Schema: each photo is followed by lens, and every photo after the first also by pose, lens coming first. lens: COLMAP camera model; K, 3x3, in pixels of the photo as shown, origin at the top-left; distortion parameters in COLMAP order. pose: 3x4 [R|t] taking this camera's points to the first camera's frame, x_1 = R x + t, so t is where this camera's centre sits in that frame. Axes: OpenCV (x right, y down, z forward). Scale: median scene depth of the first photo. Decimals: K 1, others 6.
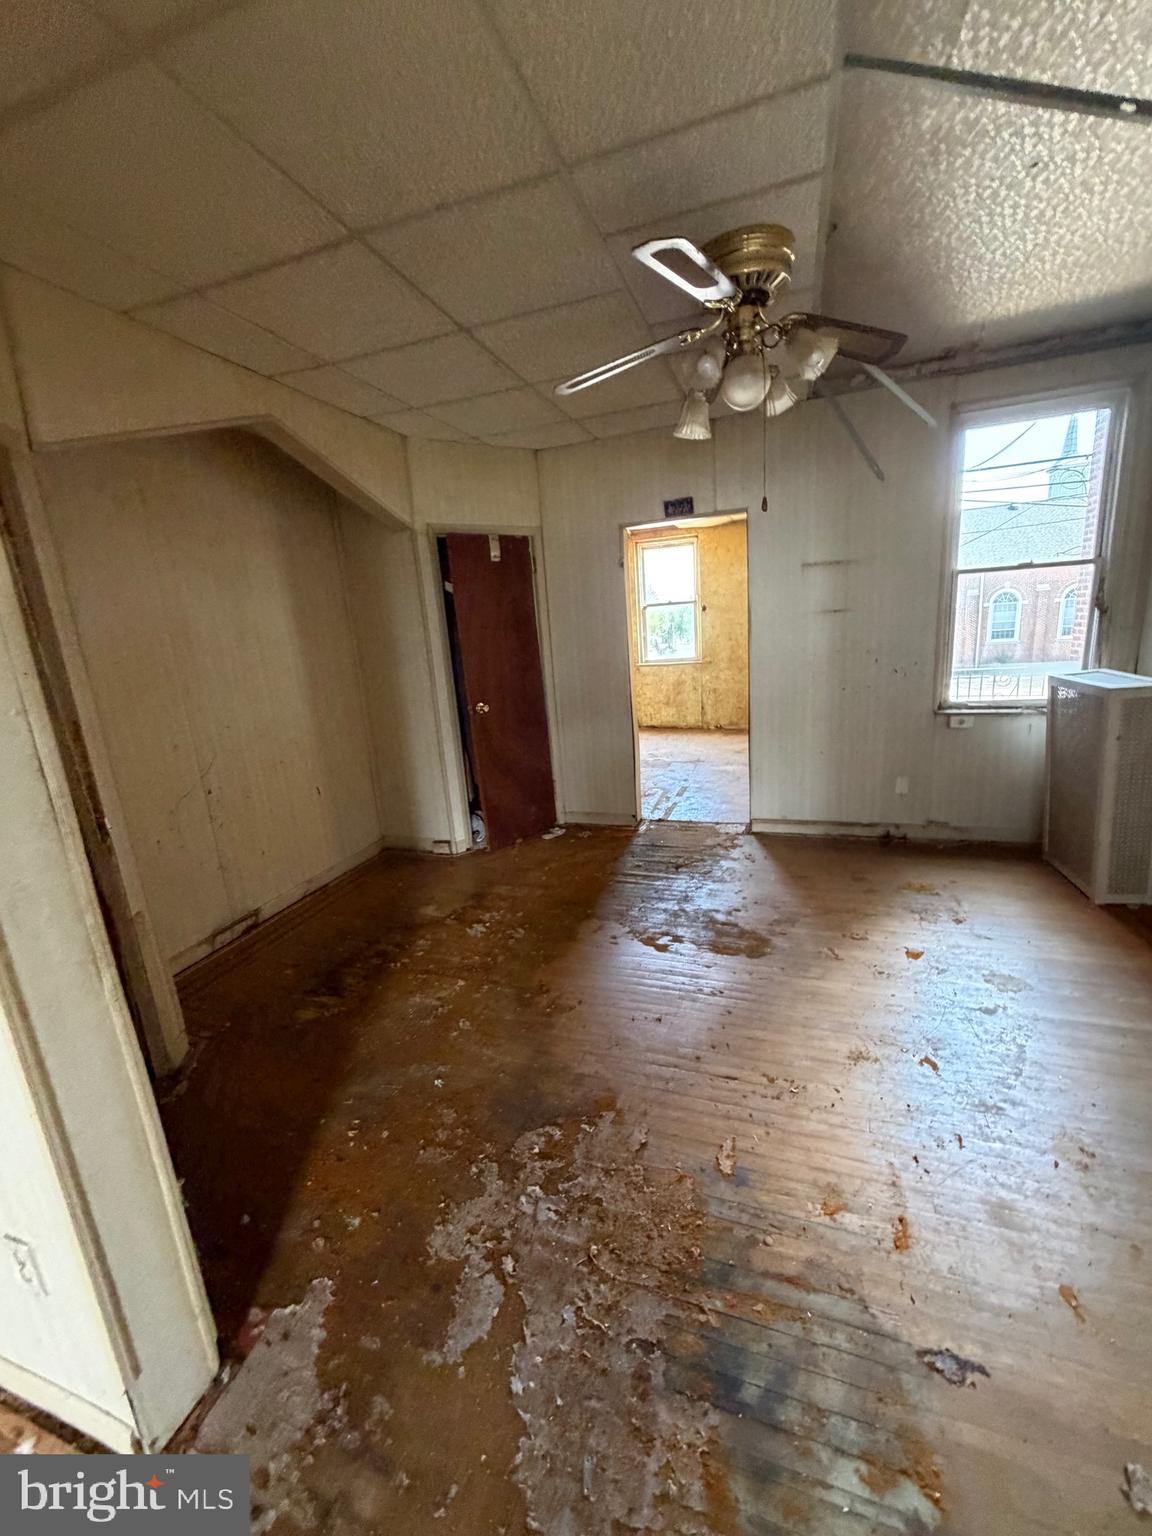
lens RADIAL K [[611.1, 0, 570.0], [0, 611.1, 762.9], [0, 0, 1]] dist [0.003611, -0.000355]
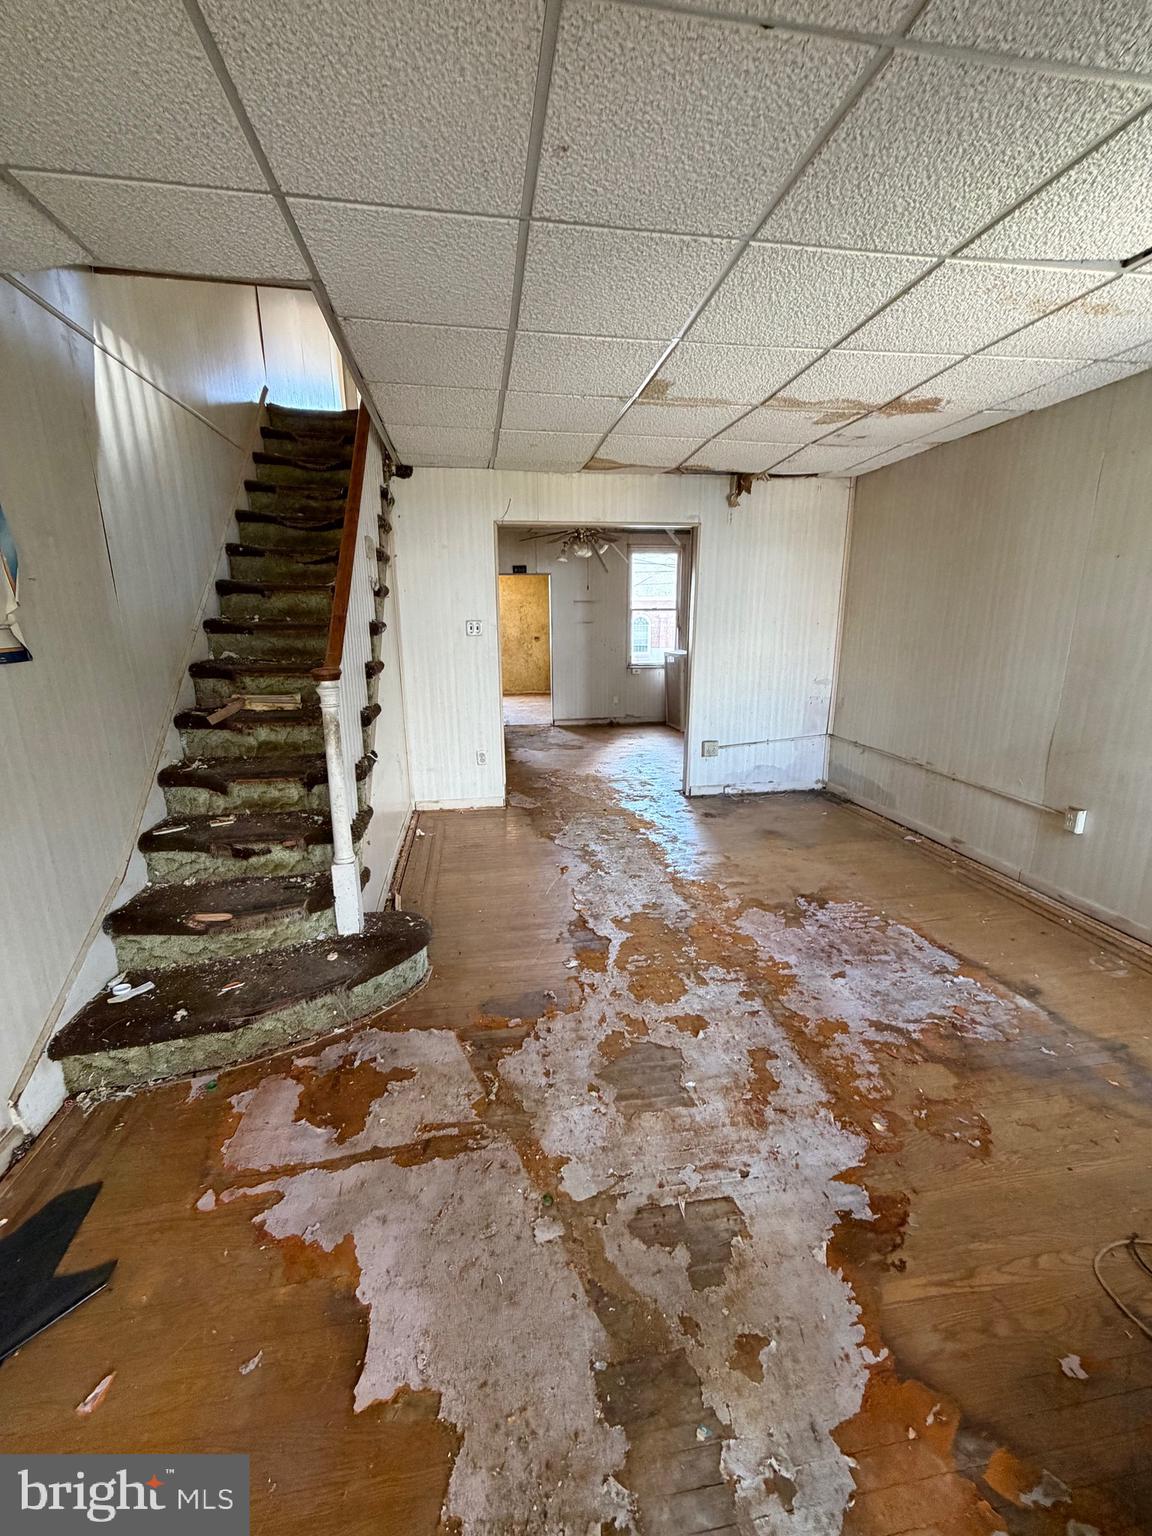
lens RADIAL K [[611.1, 0, 577.9], [0, 611.1, 769.3], [0, 0, 1]] dist [0.003611, -0.000355]
pose [[0.891037, -0.045653, 0.451628, -0.610693], [0.047351, 0.998850, 0.007549, 0.261520], [-0.451453, 0.014659, 0.892174, -0.947214]]
